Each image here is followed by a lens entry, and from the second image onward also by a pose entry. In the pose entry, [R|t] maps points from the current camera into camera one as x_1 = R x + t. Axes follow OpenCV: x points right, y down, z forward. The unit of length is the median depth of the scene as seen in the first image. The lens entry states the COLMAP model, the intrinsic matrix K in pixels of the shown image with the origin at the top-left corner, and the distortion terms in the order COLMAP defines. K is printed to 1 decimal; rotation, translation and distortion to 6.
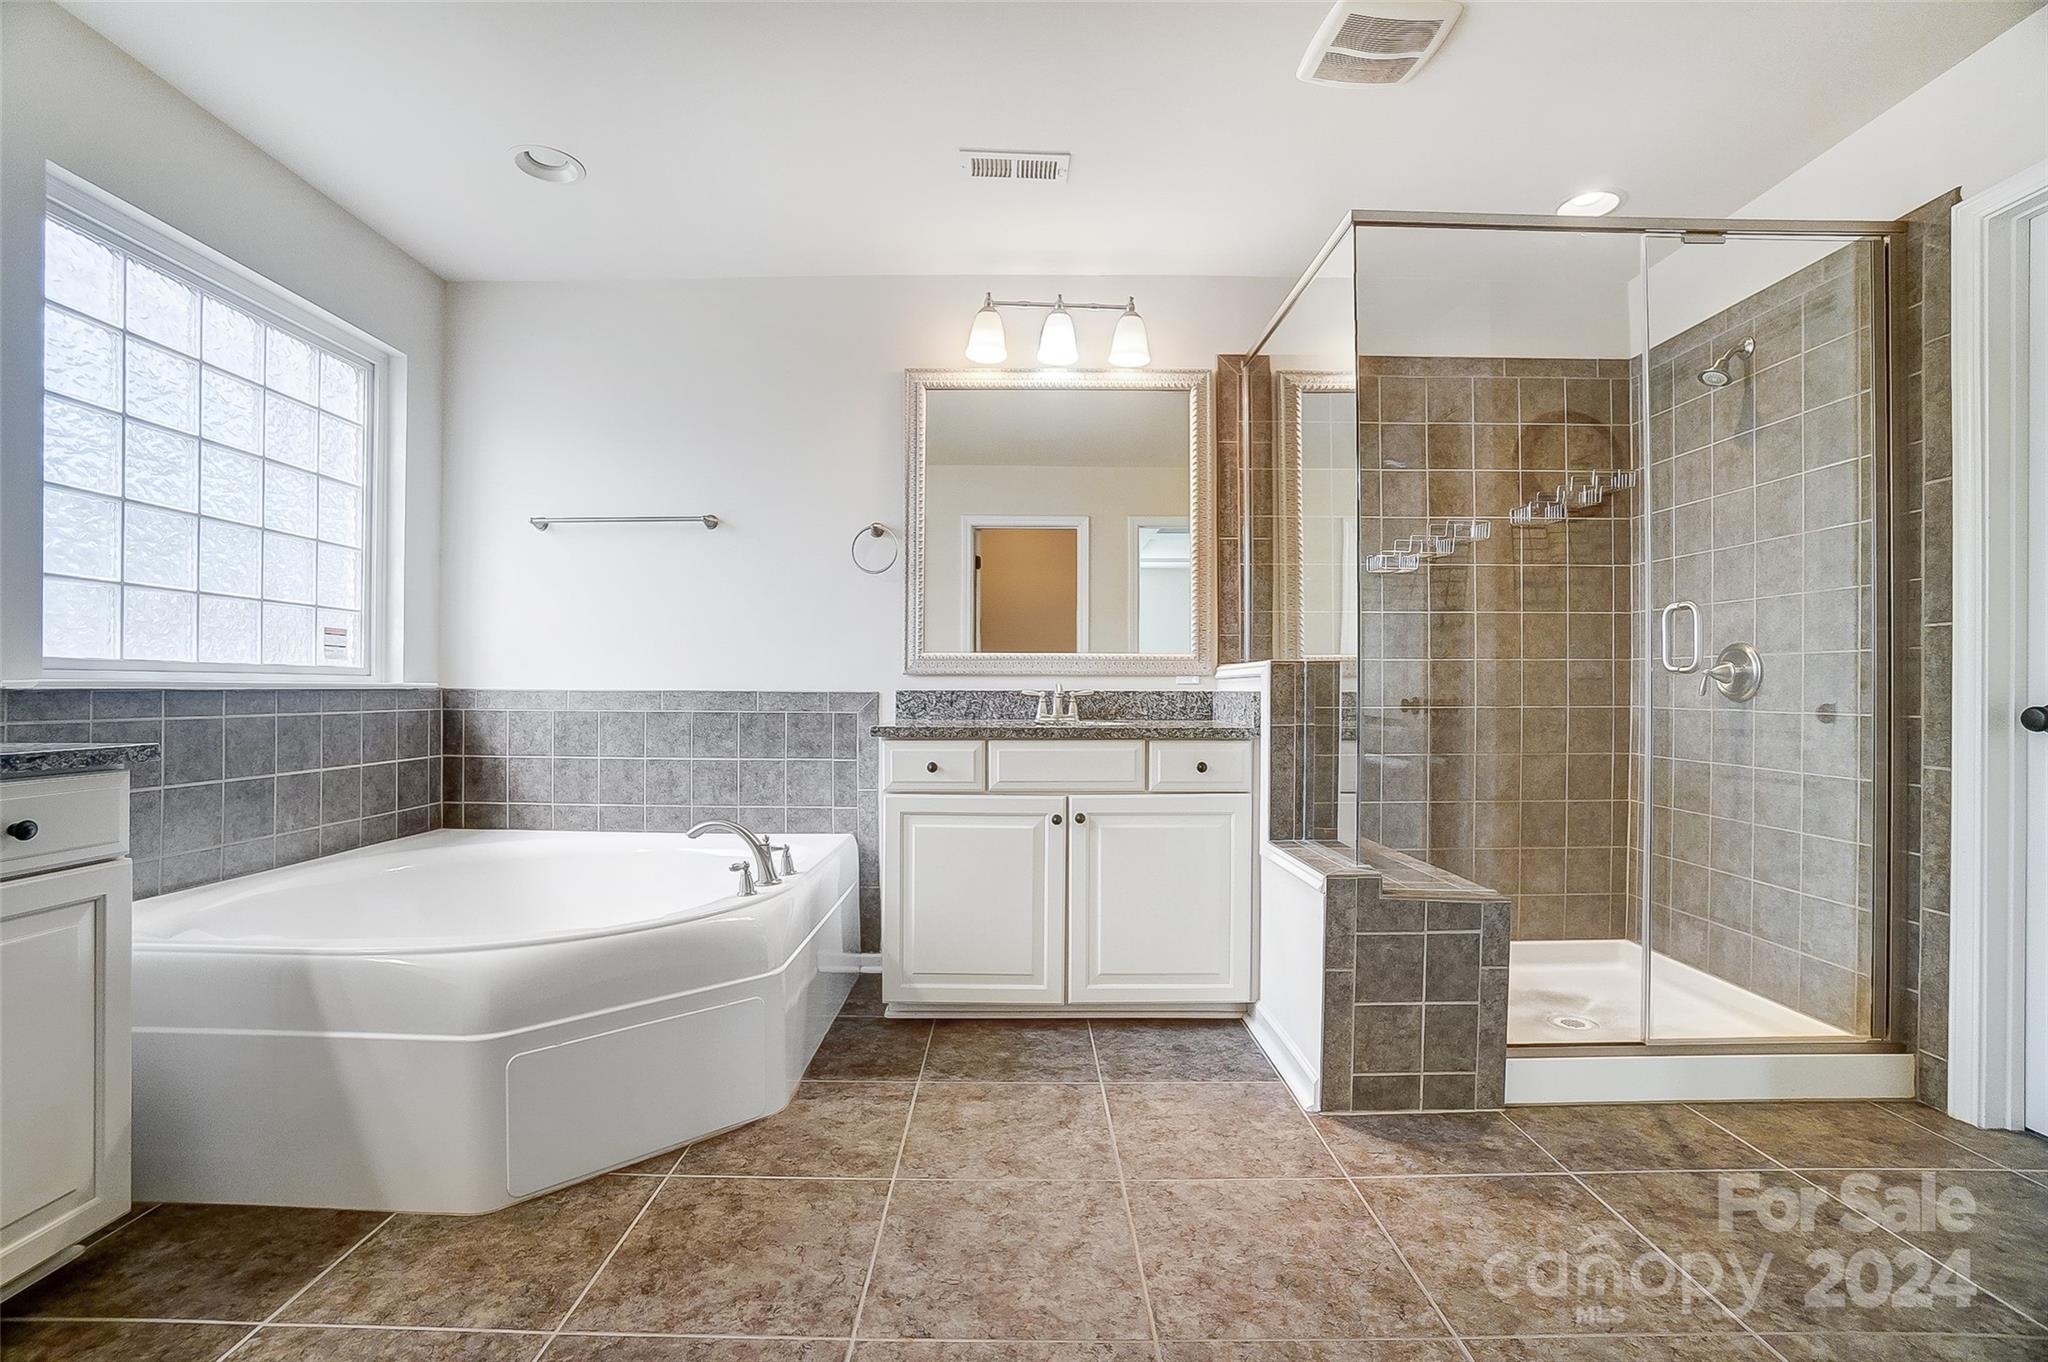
lens RADIAL K [[907.2, 0, 1017.8], [0, 907.2, 683.2], [0, 0, 1]] dist [-0.062198, 0.022073]
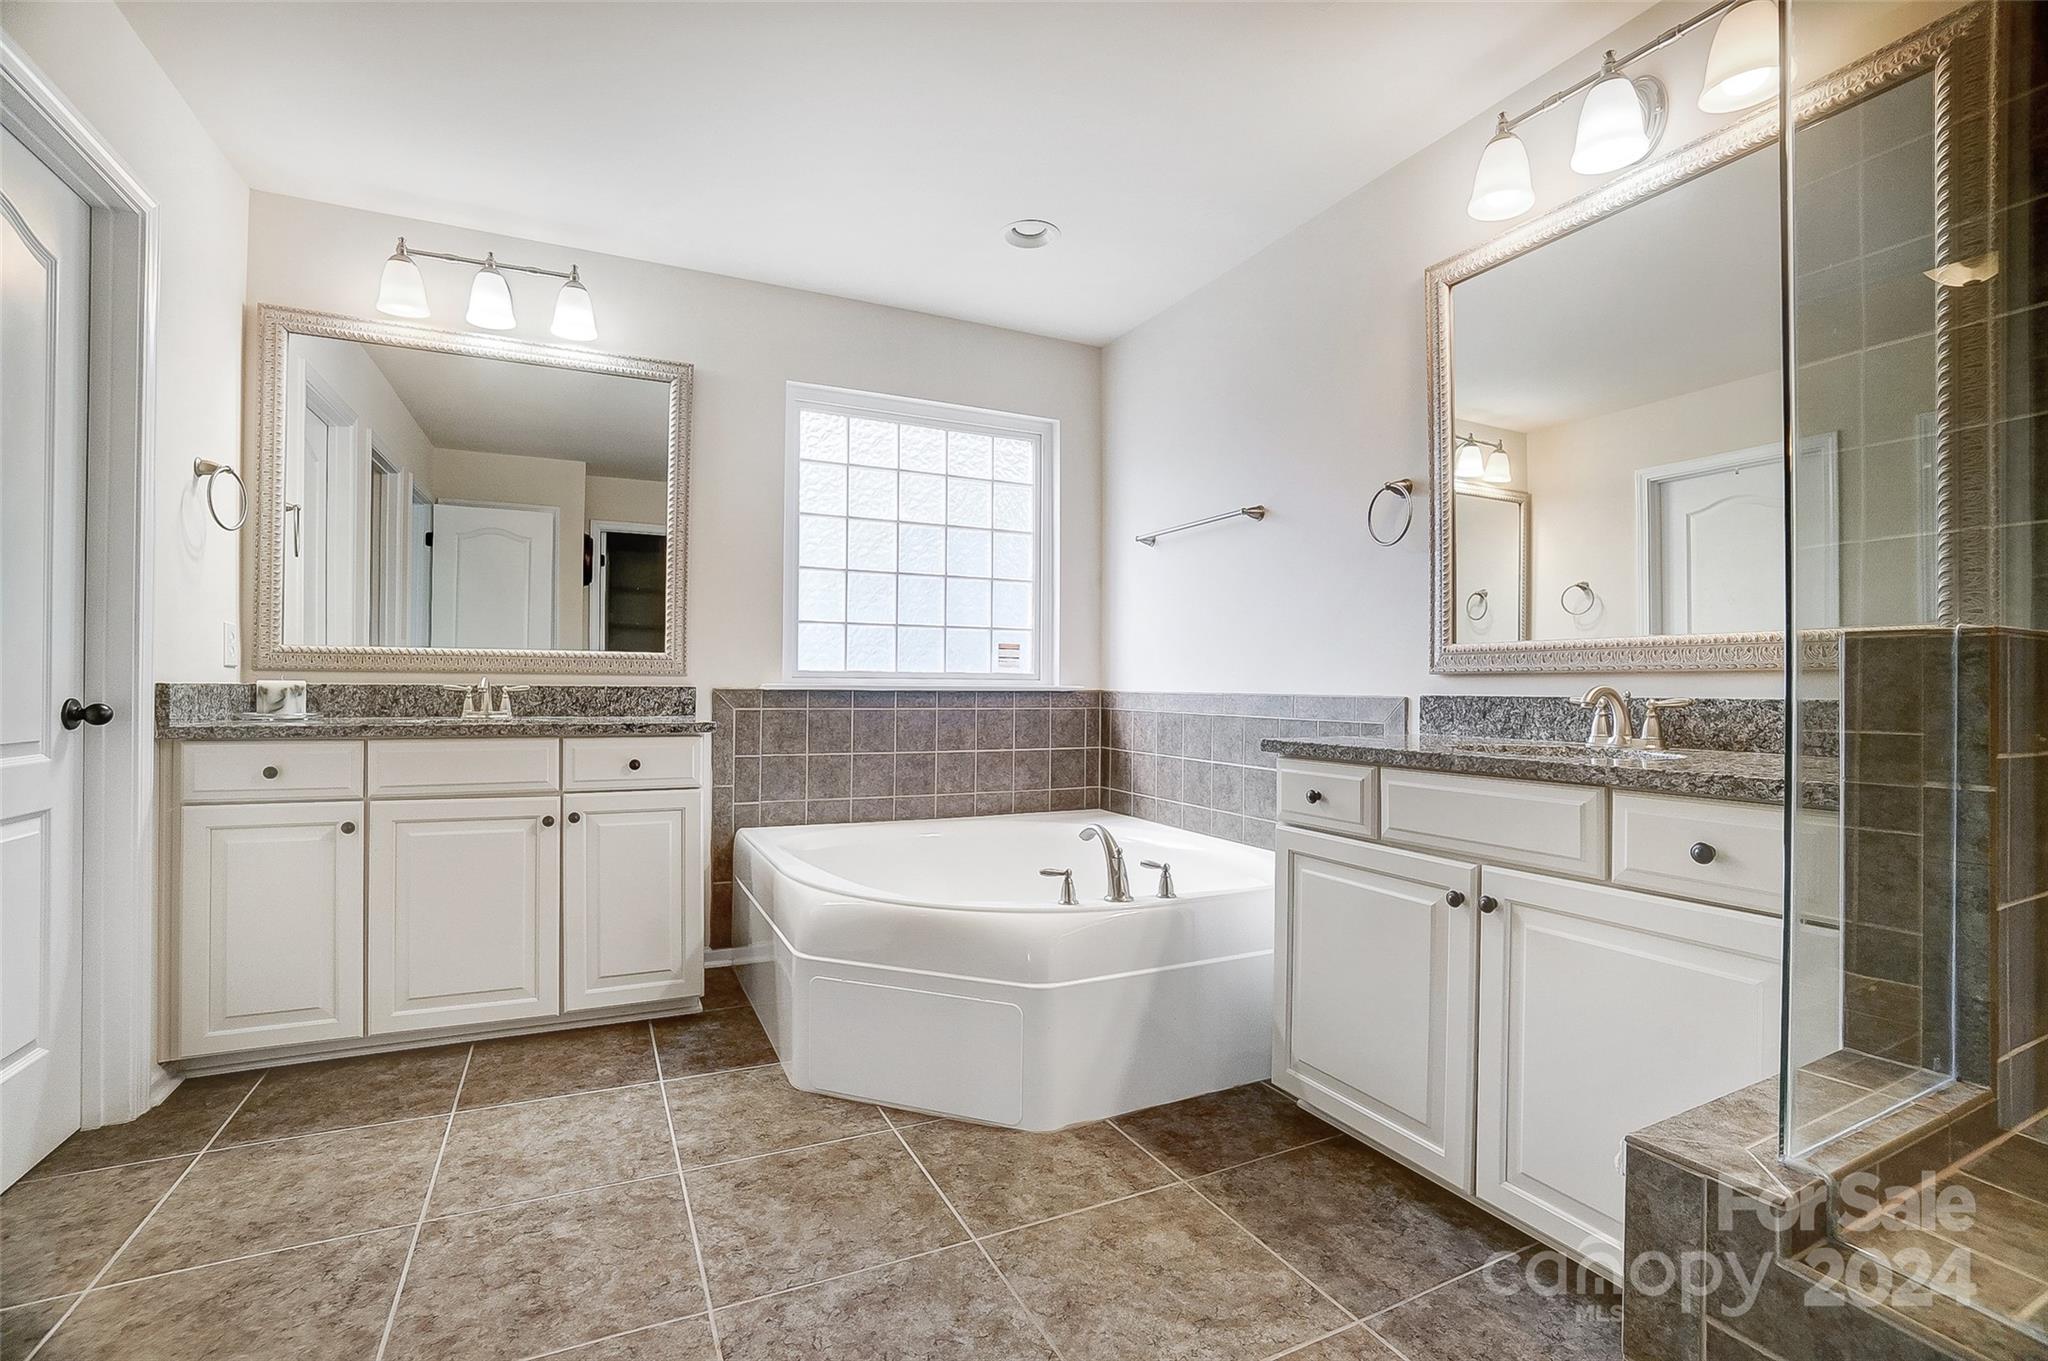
lens RADIAL K [[907.2, 0, 1017.8], [0, 907.2, 682.7], [0, 0, 1]] dist [-0.062198, 0.022073]
pose [[0.440439, -0.004499, -0.897771, 0.468345], [-0.001514, 0.999982, -0.005754, 0.002824], [0.897781, 0.003894, 0.440425, 0.444424]]
